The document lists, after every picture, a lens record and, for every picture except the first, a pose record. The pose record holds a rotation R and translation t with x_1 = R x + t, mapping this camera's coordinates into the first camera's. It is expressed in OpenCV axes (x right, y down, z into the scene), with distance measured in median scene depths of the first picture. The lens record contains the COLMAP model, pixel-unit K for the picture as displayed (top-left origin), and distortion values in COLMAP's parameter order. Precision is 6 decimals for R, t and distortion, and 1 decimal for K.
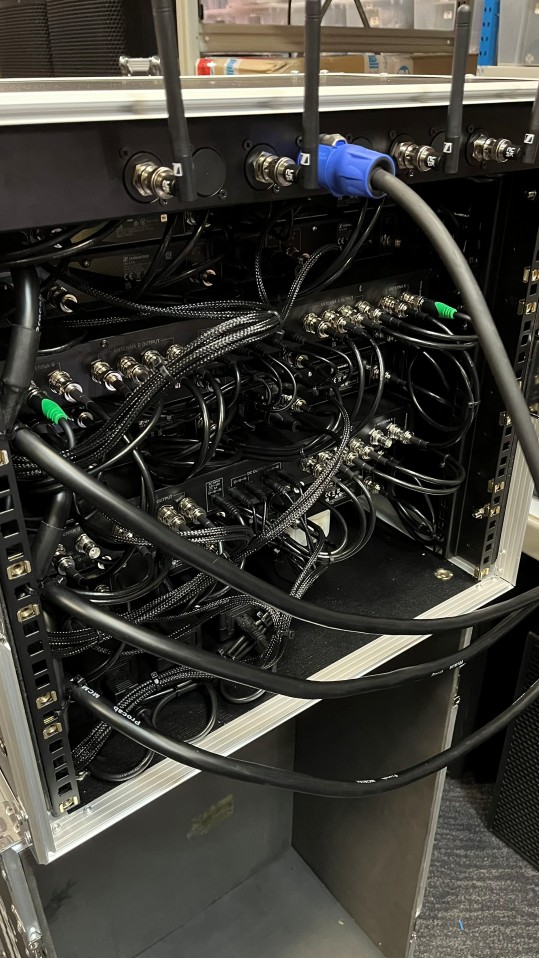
lens RADIAL K [[726.4, 0, 272.9], [0, 726.4, 480.8], [0, 0, 1]] dist [0.008945, -0.011317]
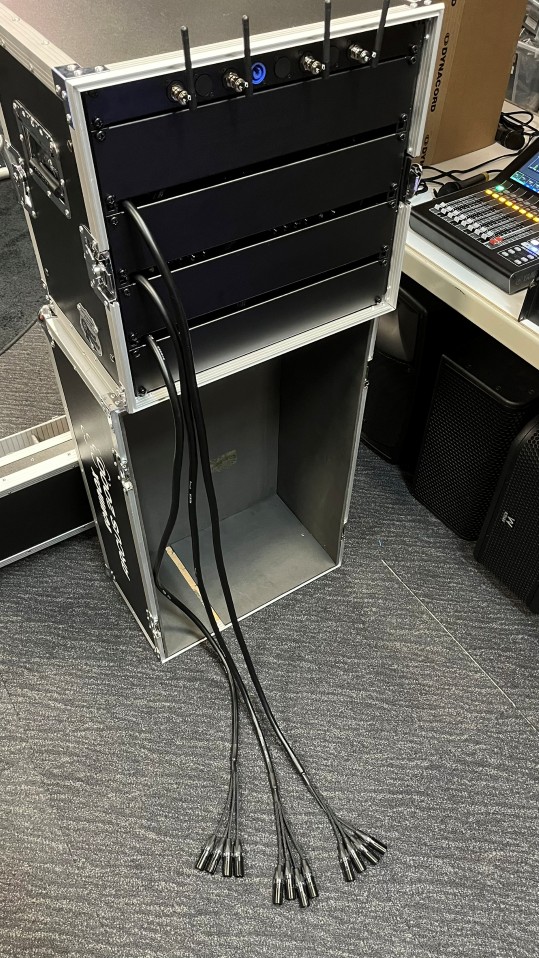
lens RADIAL K [[726.4, 0, 264.4], [0, 726.4, 483.5], [0, 0, 1]] dist [0.008945, -0.011317]
pose [[0.996280, 0.064144, -0.057553, 0.093909], [-0.042518, 0.946748, 0.319155, 0.002019], [0.074960, -0.315521, 0.945953, -0.460487]]
